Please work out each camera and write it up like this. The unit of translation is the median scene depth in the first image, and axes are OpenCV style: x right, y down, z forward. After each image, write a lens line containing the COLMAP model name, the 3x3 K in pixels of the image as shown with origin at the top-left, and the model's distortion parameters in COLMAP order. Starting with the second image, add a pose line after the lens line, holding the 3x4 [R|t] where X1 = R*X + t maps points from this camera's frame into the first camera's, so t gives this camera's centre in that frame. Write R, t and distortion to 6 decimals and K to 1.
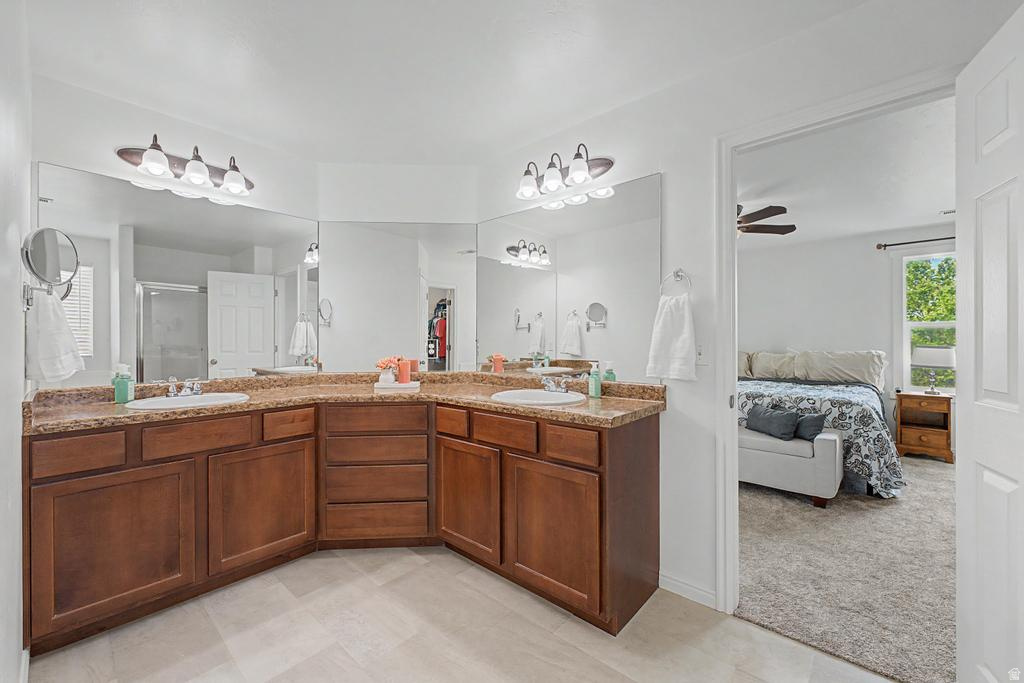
lens RADIAL K [[419.4, 0, 510.0], [0, 419.4, 338.1], [0, 0, 1]] dist [-0.003111, -0.000150]
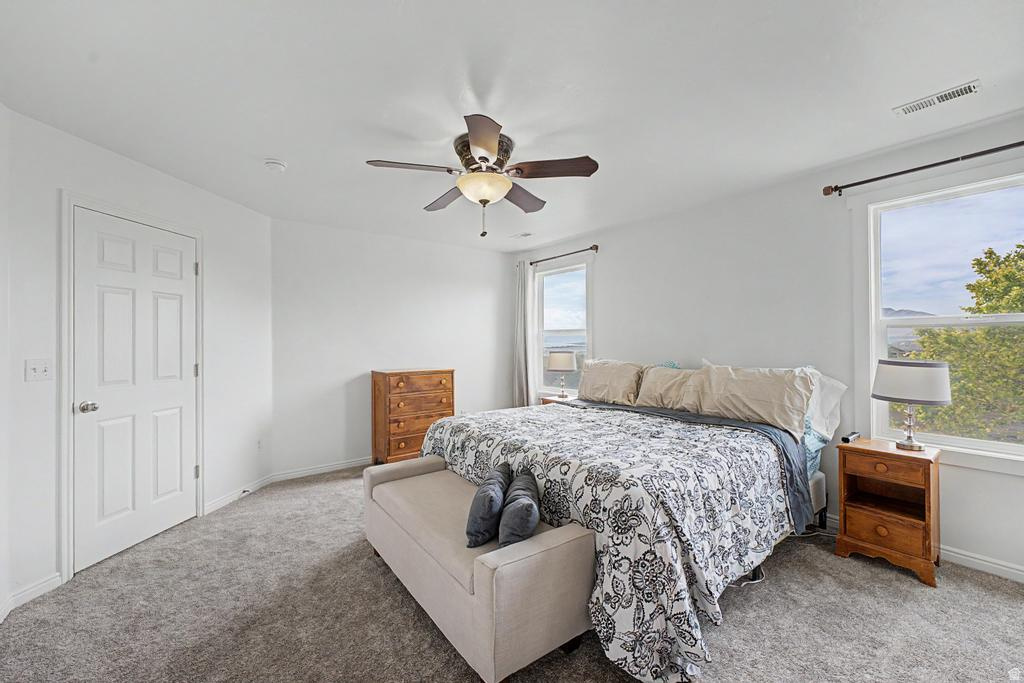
lens RADIAL K [[419.4, 0, 515.5], [0, 419.4, 340.4], [0, 0, 1]] dist [-0.003111, -0.000150]
pose [[0.980918, -0.006008, -0.194328, 0.629714], [0.007450, 0.999950, 0.006686, -0.016620], [0.194278, -0.008006, 0.980914, 0.372981]]
